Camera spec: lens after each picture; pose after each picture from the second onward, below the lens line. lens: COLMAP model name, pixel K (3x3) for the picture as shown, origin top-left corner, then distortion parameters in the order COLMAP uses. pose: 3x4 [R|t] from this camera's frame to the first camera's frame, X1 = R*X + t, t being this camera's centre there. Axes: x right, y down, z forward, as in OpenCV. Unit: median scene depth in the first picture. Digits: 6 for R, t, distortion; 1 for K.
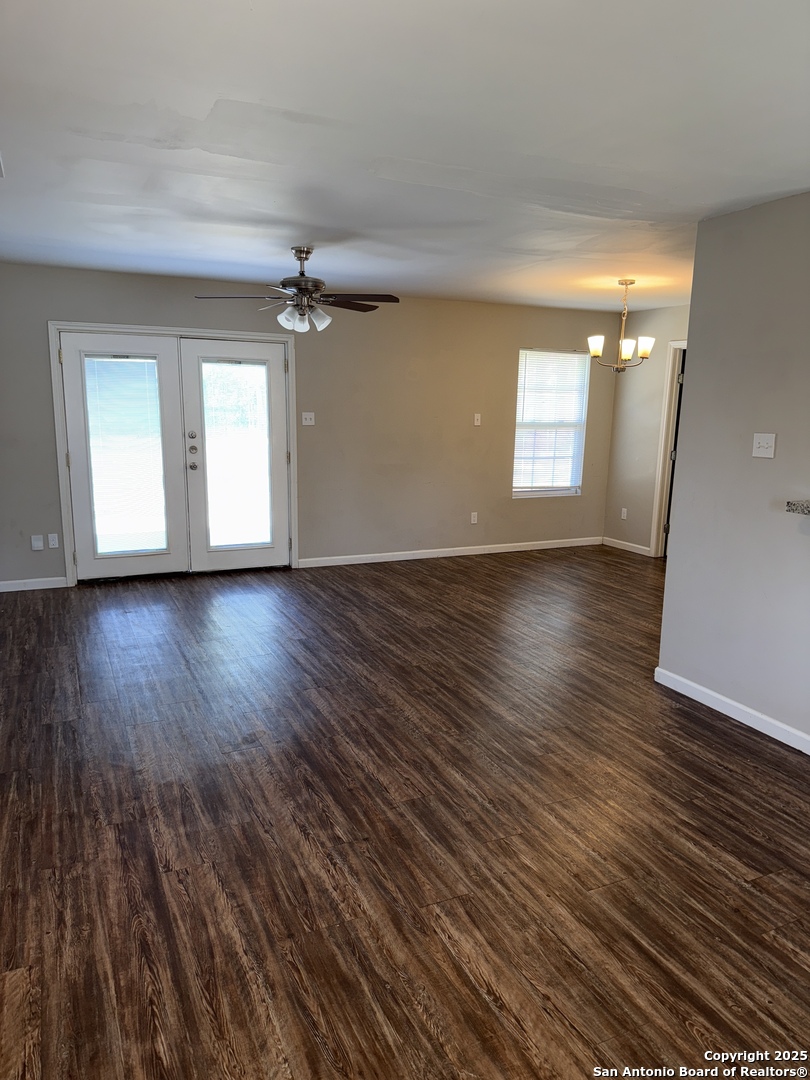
lens RADIAL K [[745.9, 0, 417.2], [0, 745.9, 546.7], [0, 0, 1]] dist [0.002833, -0.004701]
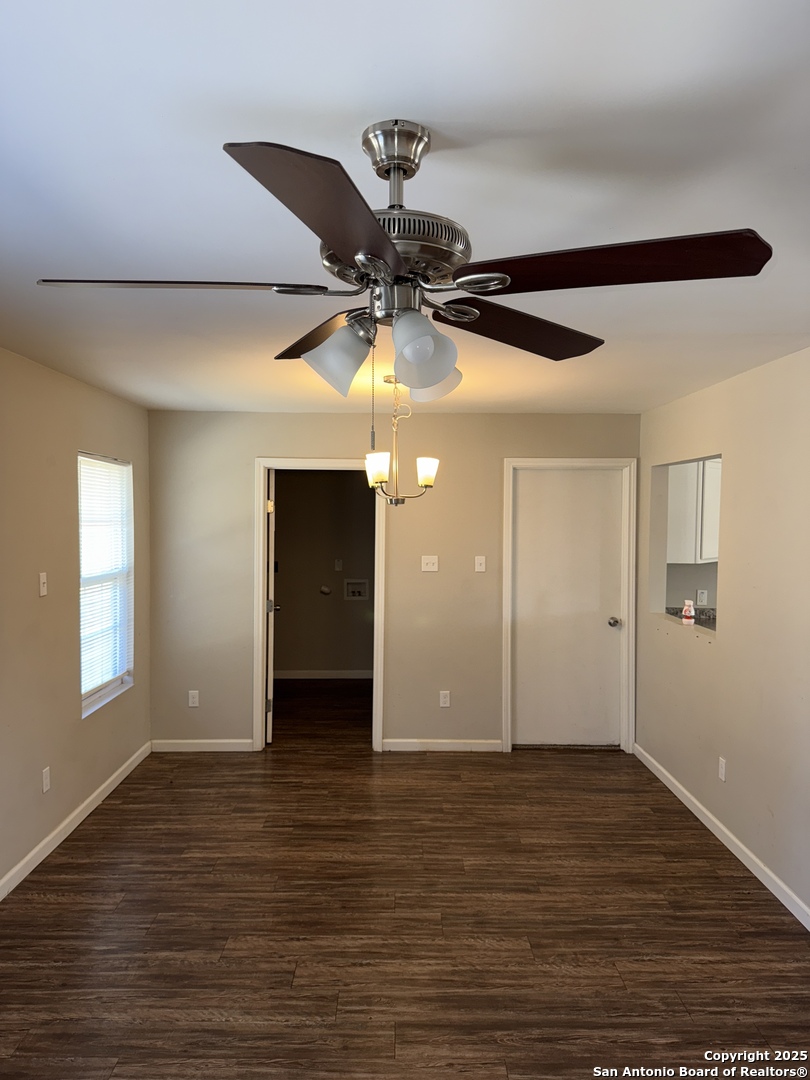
lens RADIAL K [[745.9, 0, 417.2], [0, 745.9, 546.7], [0, 0, 1]] dist [0.002833, -0.004701]
pose [[0.405166, -0.045499, 0.913110, -0.338431], [0.164054, 0.986168, -0.023655, -0.174786], [-0.899404, 0.159384, 0.407026, 0.696529]]
